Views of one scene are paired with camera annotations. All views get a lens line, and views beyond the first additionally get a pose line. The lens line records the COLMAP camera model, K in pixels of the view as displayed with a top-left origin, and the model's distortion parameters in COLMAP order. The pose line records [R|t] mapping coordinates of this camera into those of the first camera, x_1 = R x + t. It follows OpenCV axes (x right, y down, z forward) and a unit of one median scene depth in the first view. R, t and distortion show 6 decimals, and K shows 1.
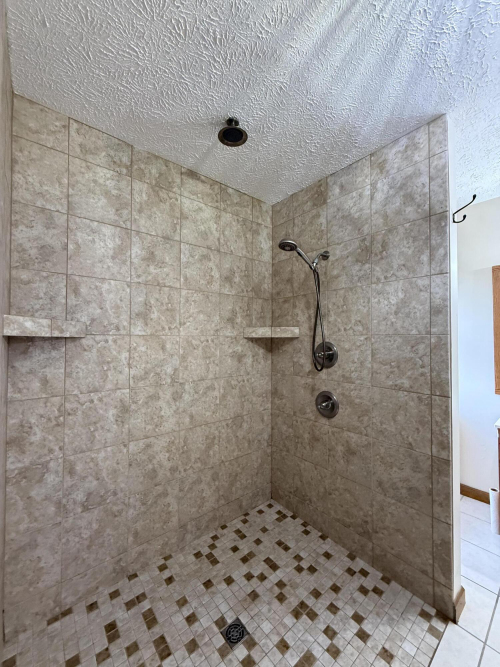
lens RADIAL K [[265.9, 0, 248.8], [0, 265.9, 332.5], [0, 0, 1]] dist [-0.002889, 0.000947]
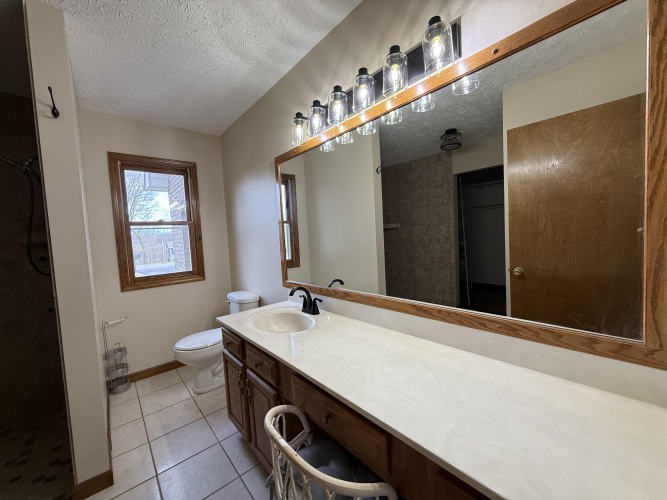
lens RADIAL K [[265.9, 0, 330.9], [0, 265.9, 250.0], [0, 0, 1]] dist [-0.002889, 0.000947]
pose [[0.998402, -0.053709, 0.017586, 1.547959], [0.052266, 0.995873, 0.074191, 0.039350], [-0.021499, -0.073153, 0.997089, -0.016013]]
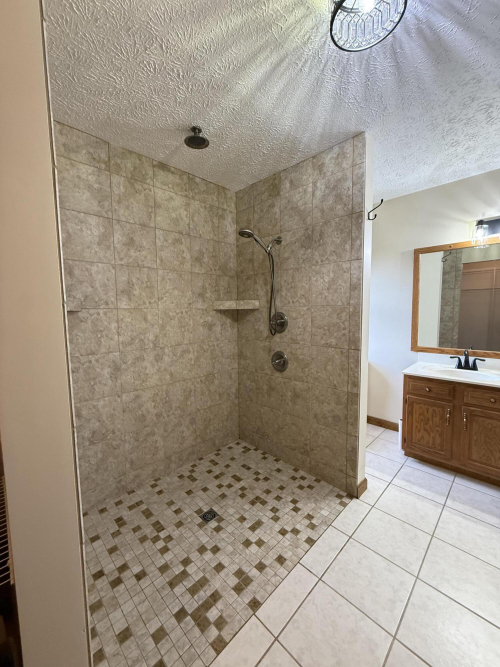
lens RADIAL K [[265.9, 0, 249.0], [0, 265.9, 332.7], [0, 0, 1]] dist [-0.002889, 0.000947]
pose [[0.995871, -0.021446, 0.088214, 0.046857], [0.012143, 0.994432, 0.104679, -0.000952], [-0.089967, -0.103176, 0.990586, -0.280552]]
